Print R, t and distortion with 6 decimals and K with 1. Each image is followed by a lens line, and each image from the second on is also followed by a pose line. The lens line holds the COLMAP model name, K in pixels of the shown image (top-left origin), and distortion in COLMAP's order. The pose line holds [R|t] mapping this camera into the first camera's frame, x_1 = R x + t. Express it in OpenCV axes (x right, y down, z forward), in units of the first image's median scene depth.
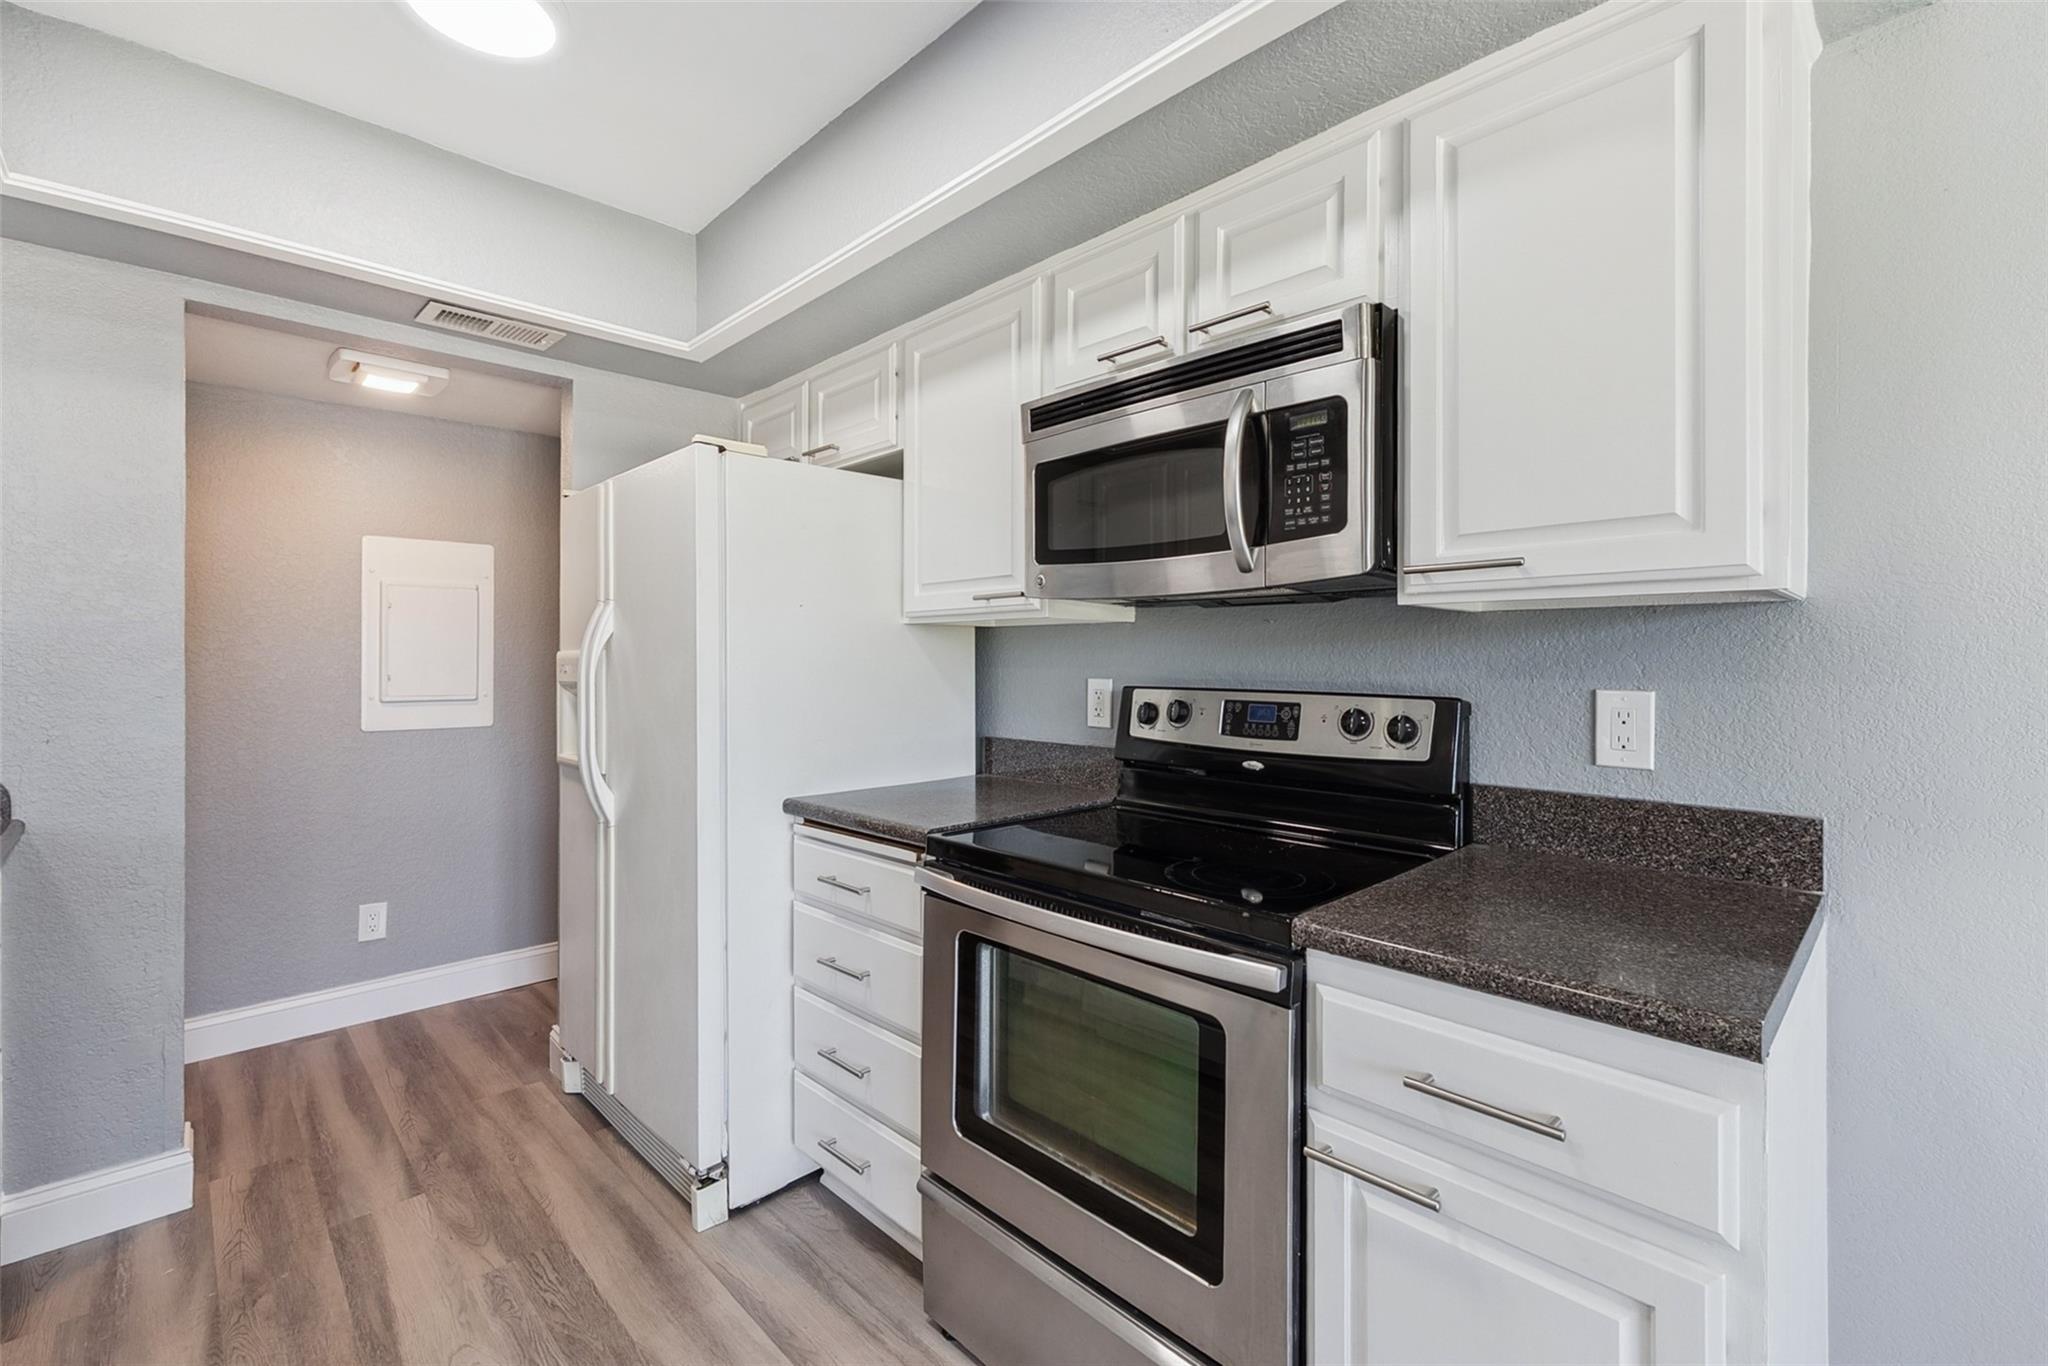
lens RADIAL K [[885.1, 0, 1011.7], [0, 885.1, 656.8], [0, 0, 1]] dist [0.007212, -0.000054]
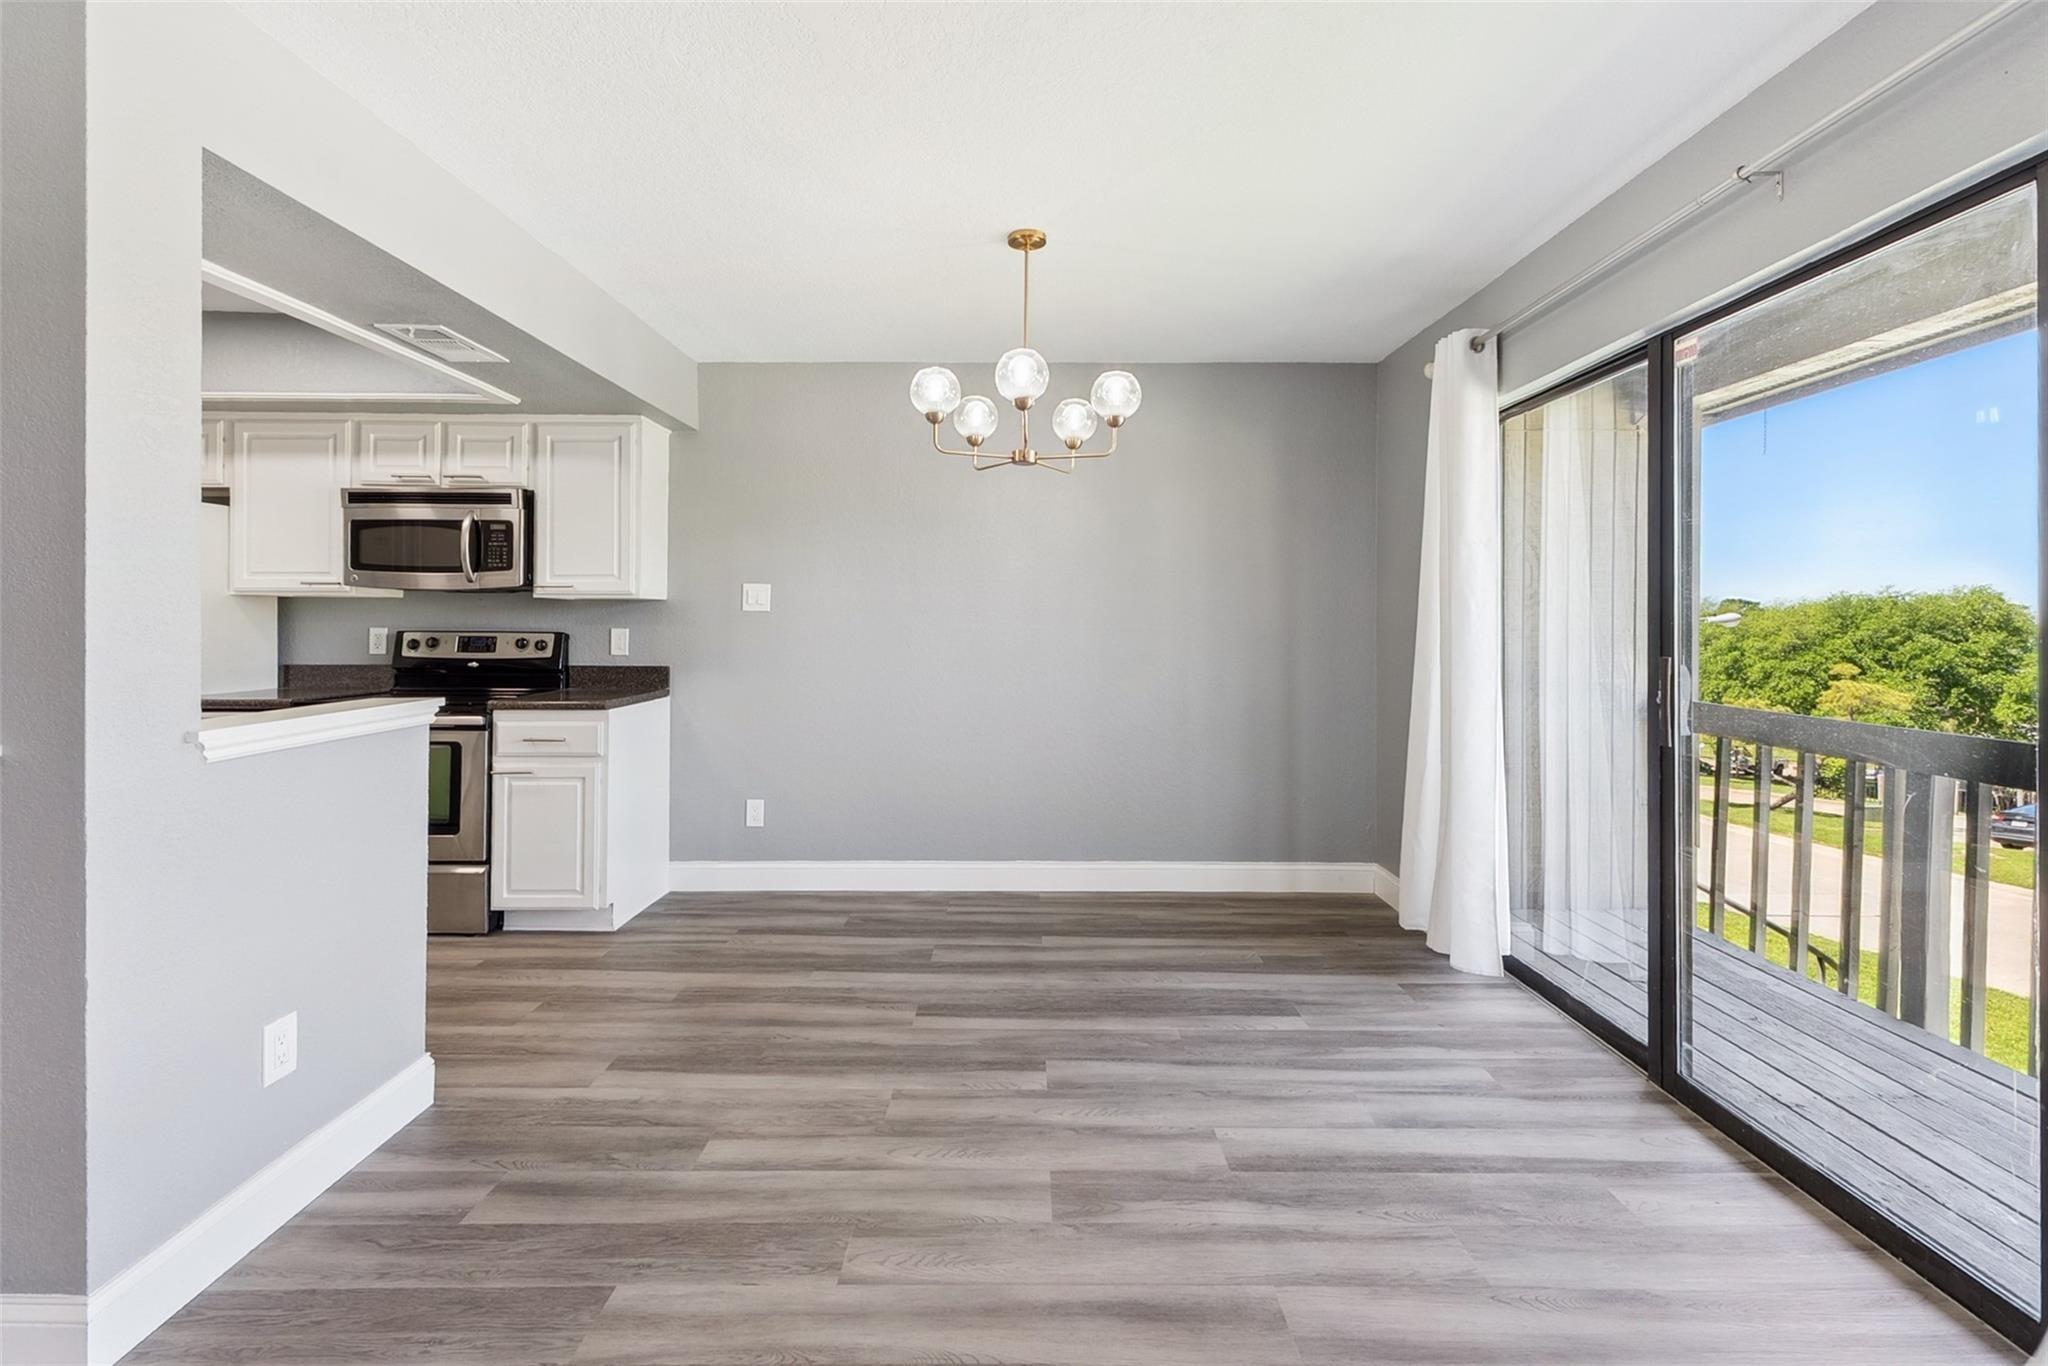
lens RADIAL K [[909.7, 0, 1024.6], [0, 909.7, 615.9], [0, 0, 1]] dist [0.013284, 0.000074]
pose [[0.689265, 0.006486, 0.724480, -0.494705], [-0.004344, 0.999979, -0.004820, 0.004938], [-0.724496, 0.000175, 0.689279, -1.794764]]
